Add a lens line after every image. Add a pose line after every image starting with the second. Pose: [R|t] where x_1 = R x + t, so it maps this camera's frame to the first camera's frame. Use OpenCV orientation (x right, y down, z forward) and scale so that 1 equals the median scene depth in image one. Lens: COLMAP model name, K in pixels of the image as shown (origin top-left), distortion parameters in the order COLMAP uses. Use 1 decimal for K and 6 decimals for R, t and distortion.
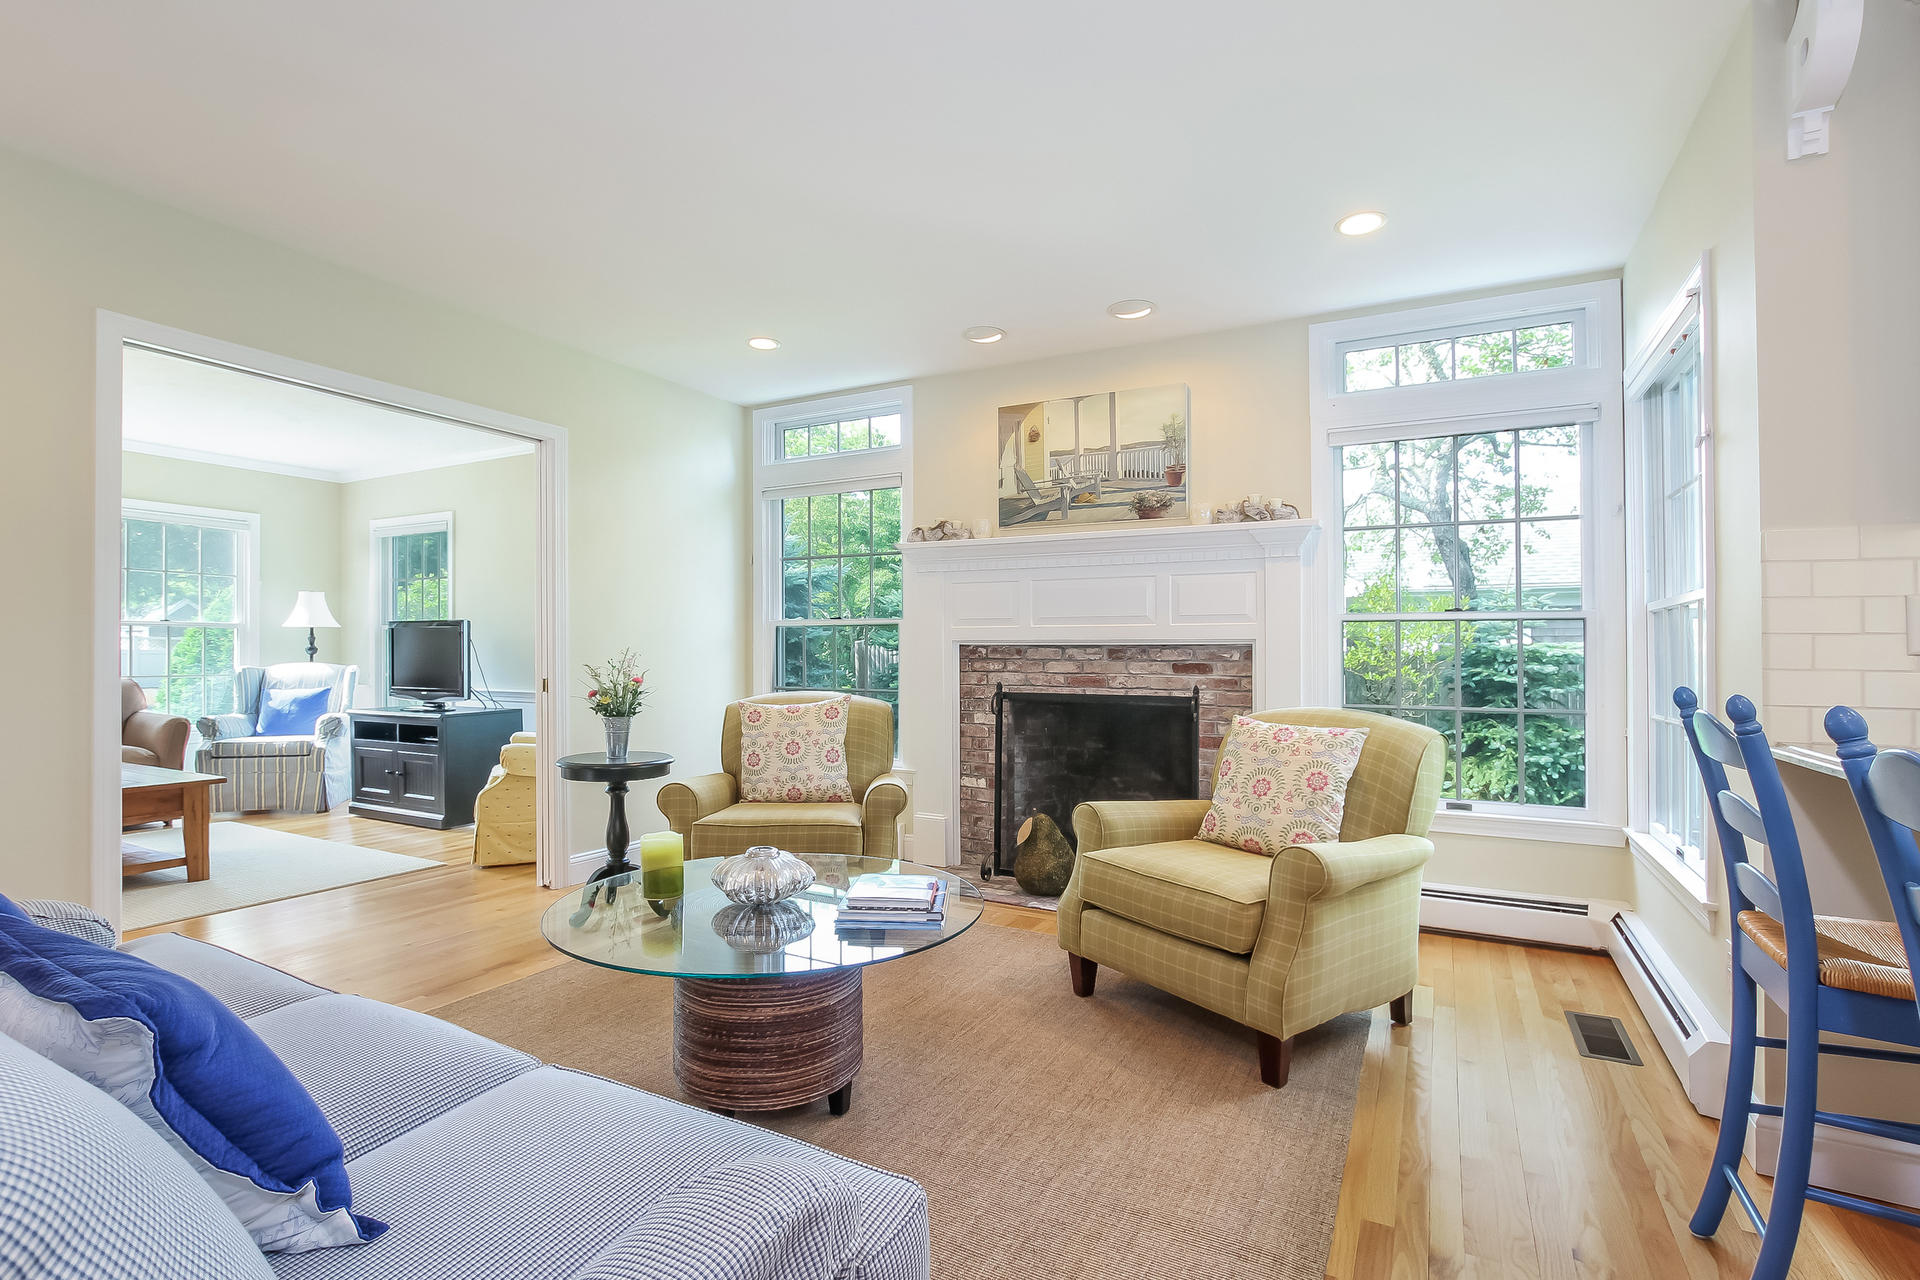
lens RADIAL K [[904.9, 0, 924.6], [0, 904.9, 628.0], [0, 0, 1]] dist [-0.018876, 0.003461]
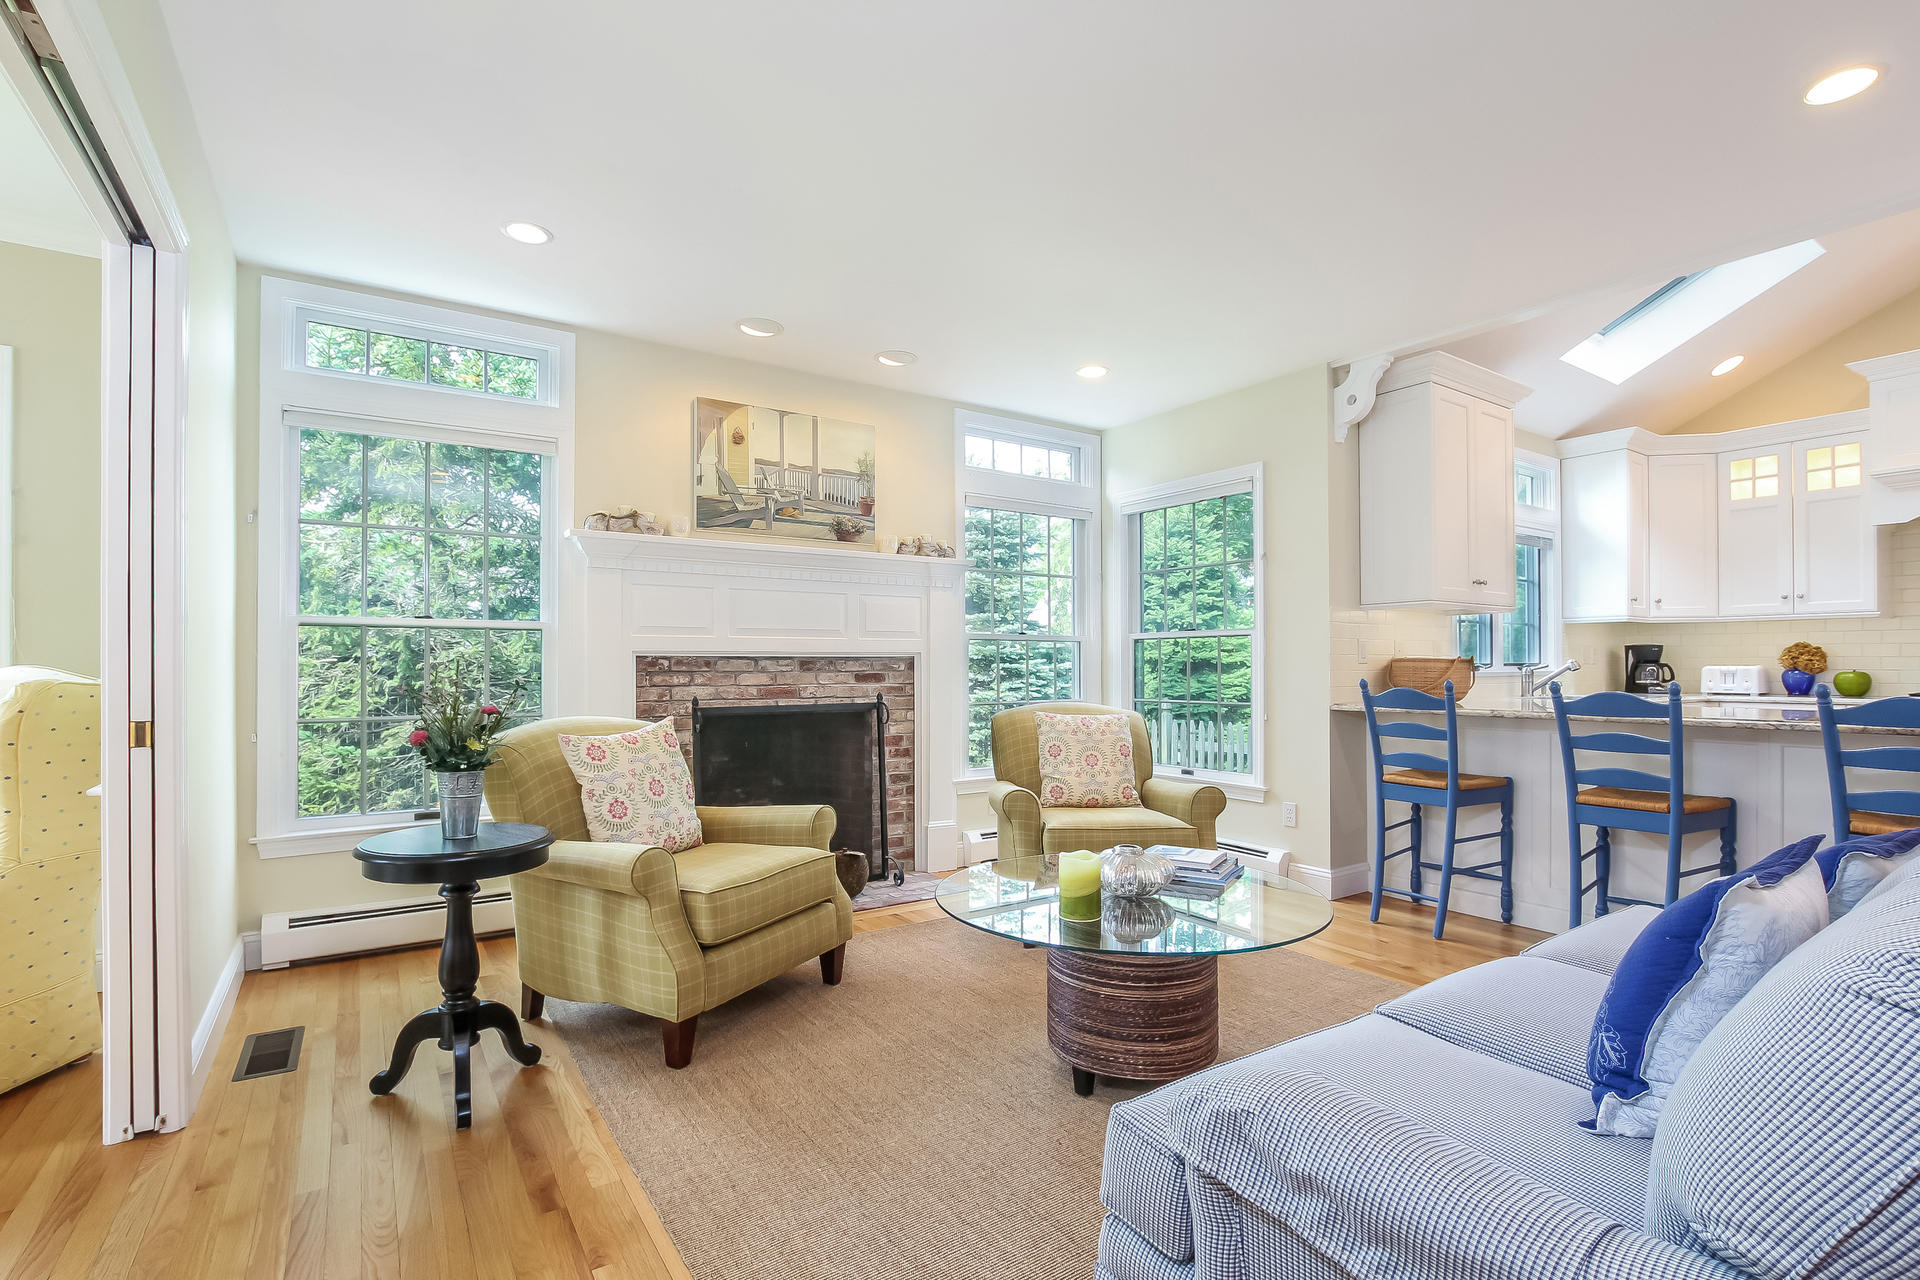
lens RADIAL K [[904.9, 0, 956.2], [0, 904.9, 644.0], [0, 0, 1]] dist [-0.018876, 0.003461]
pose [[0.458387, 0.015911, 0.888610, -0.607205], [-0.019637, 0.999777, -0.007772, 0.008109], [-0.888536, -0.013887, 0.458597, 0.346669]]
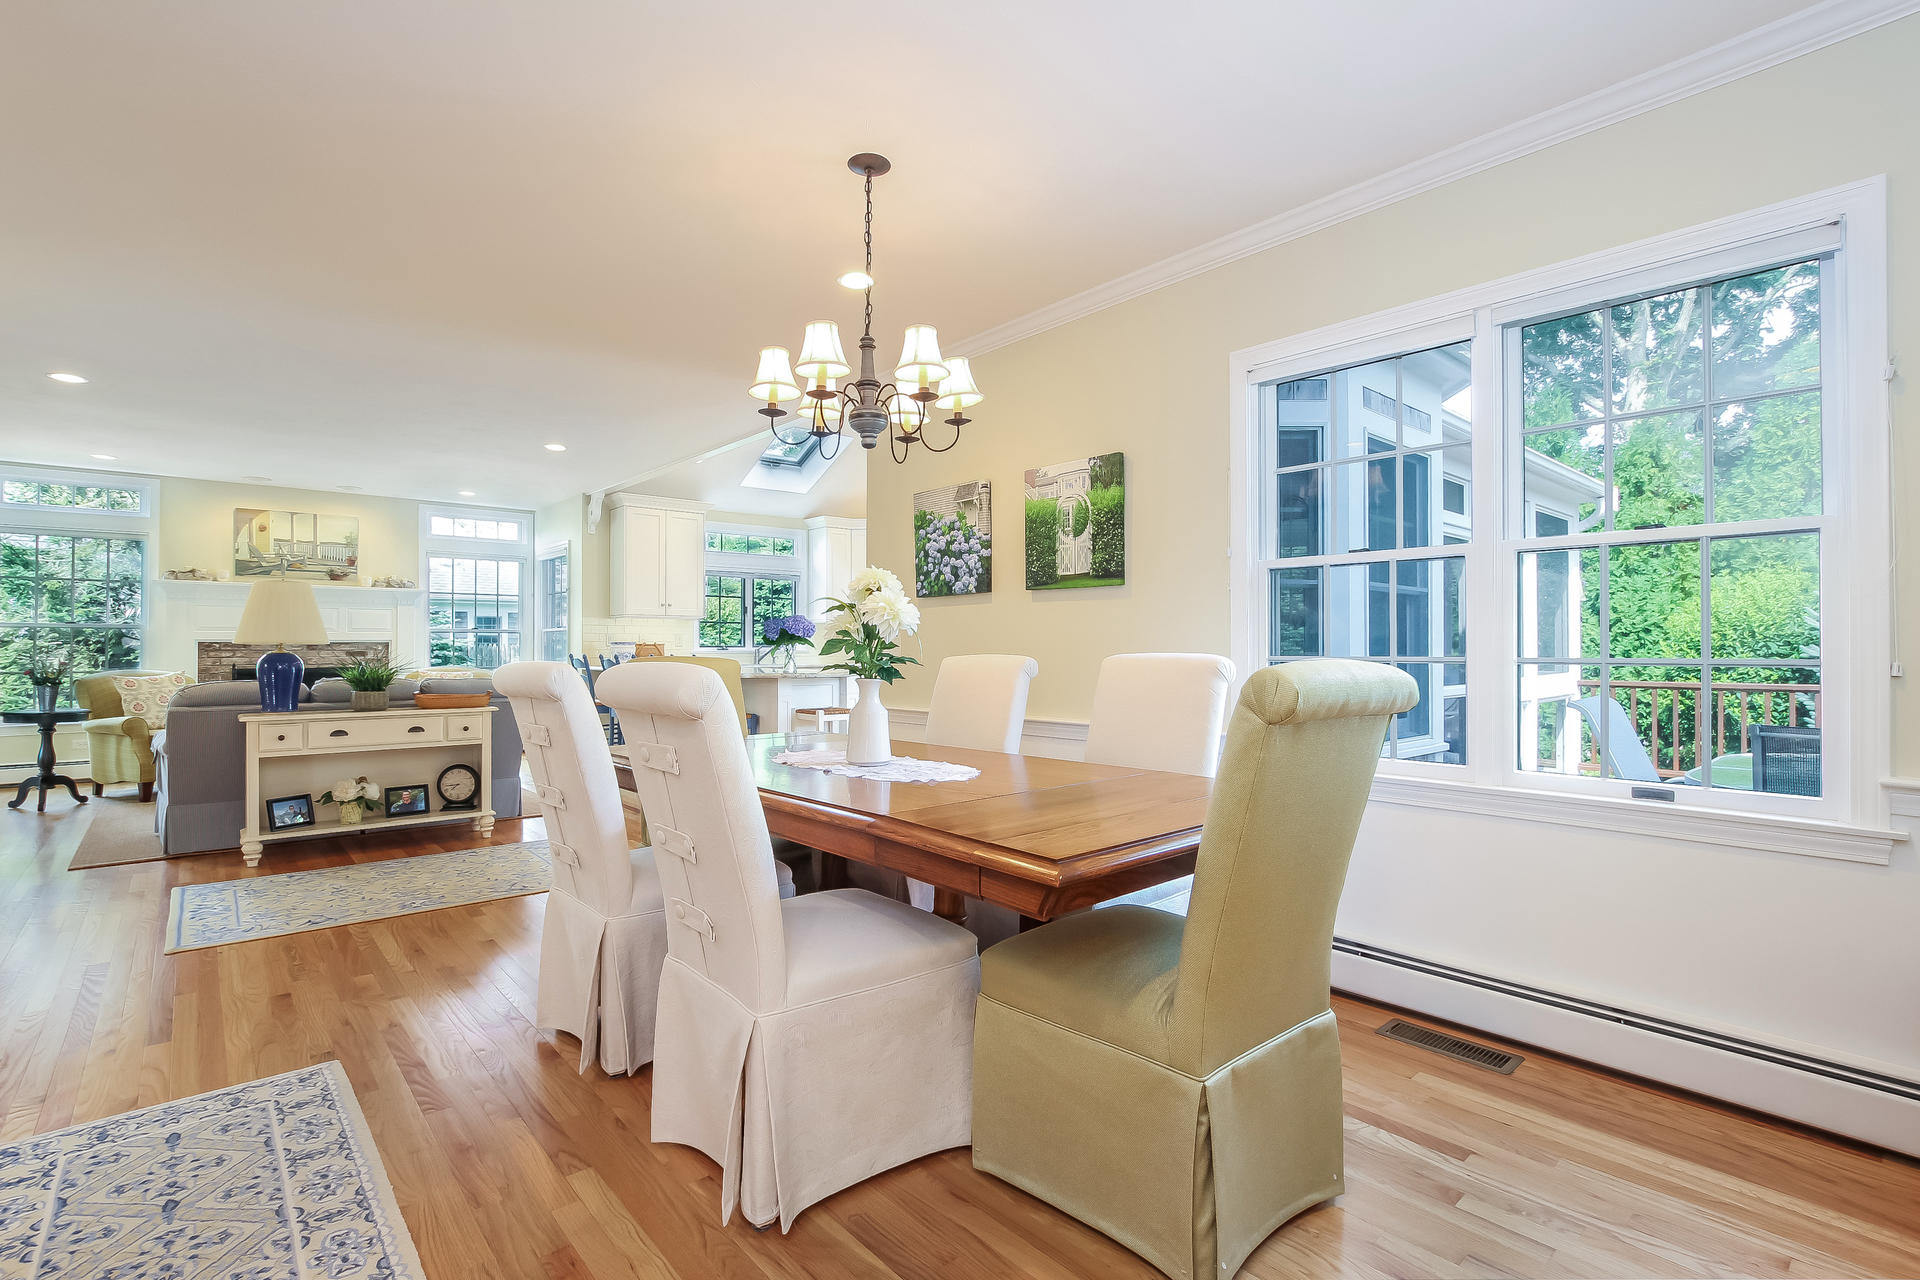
lens RADIAL K [[904.9, 0, 953.4], [0, 904.9, 635.2], [0, 0, 1]] dist [-0.018876, 0.003461]
pose [[0.356192, 0.008831, 0.934371, -1.055662], [-0.021891, 0.999760, -0.001104, -0.023690], [-0.934156, -0.020061, 0.356300, -0.944218]]
